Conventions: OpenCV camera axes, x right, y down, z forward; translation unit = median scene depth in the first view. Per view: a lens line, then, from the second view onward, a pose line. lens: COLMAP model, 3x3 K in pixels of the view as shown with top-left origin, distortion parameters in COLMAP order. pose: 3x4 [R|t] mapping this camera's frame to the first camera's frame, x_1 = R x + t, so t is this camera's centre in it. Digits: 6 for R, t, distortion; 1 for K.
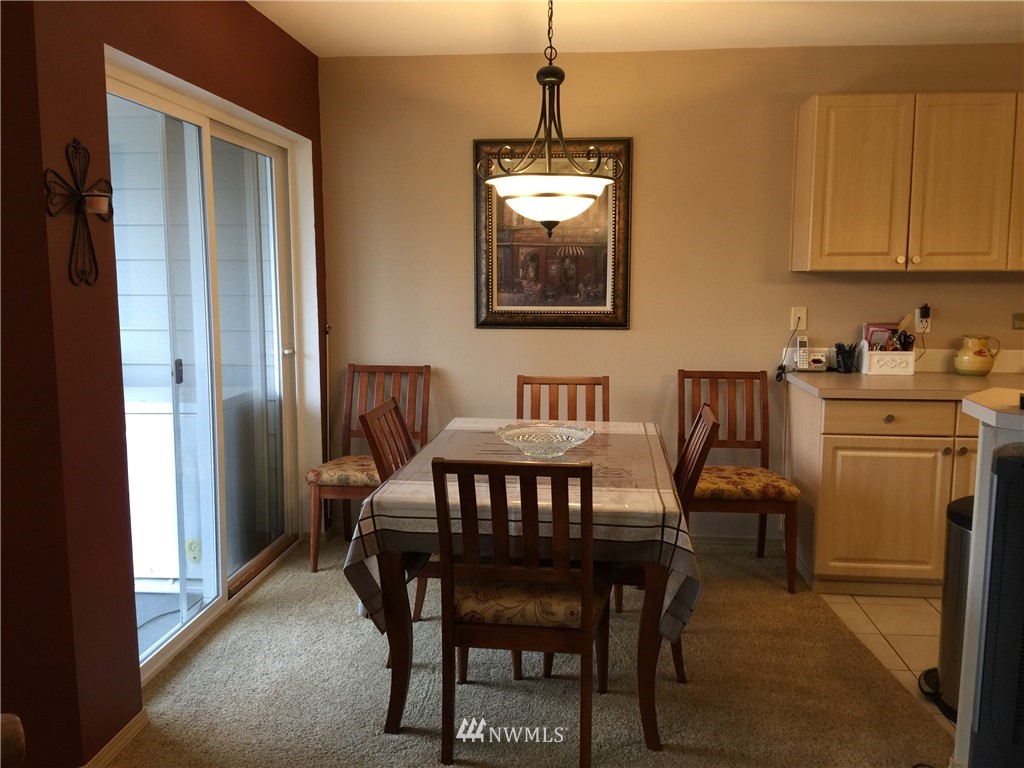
lens RADIAL K [[866.4, 0, 512.0], [0, 866.4, 384.0], [0, 0, 1]] dist [0.063686, -0.110540]
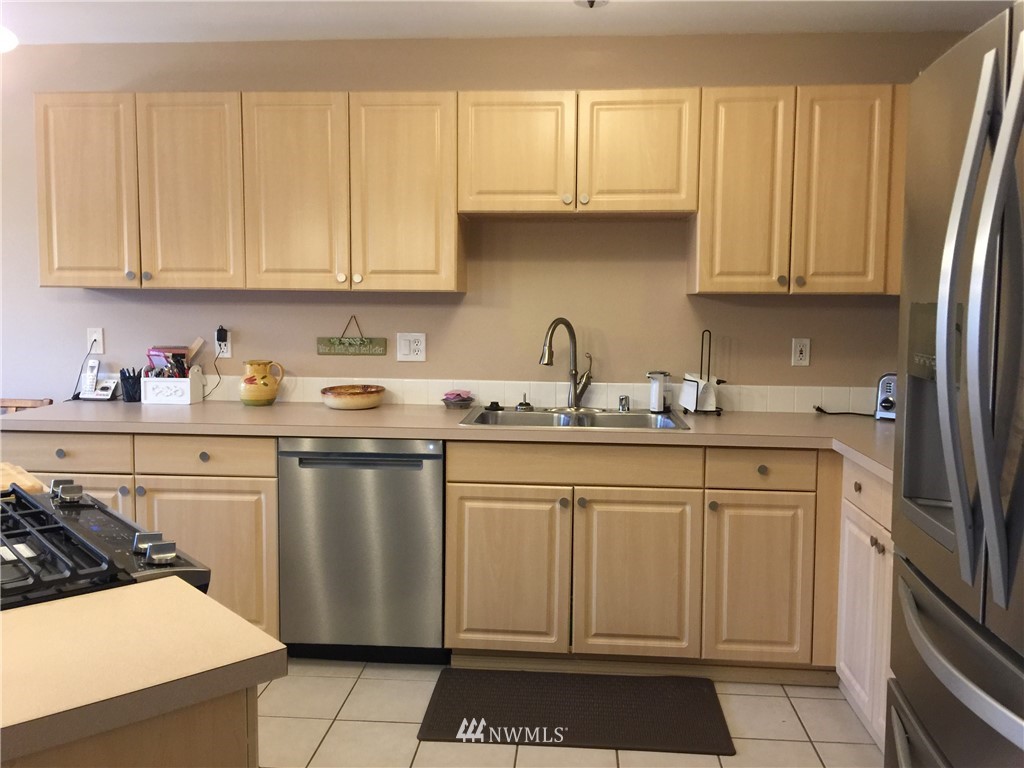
lens RADIAL K [[1061.3, 0, 512.0], [0, 1061.3, 384.0], [0, 0, 1]] dist [-0.029072, -0.011345]
pose [[0.999942, 0.010362, -0.002861, 0.766275], [-0.010475, 0.999025, -0.042885, 0.010735], [0.002413, 0.042912, 0.999076, -0.074677]]
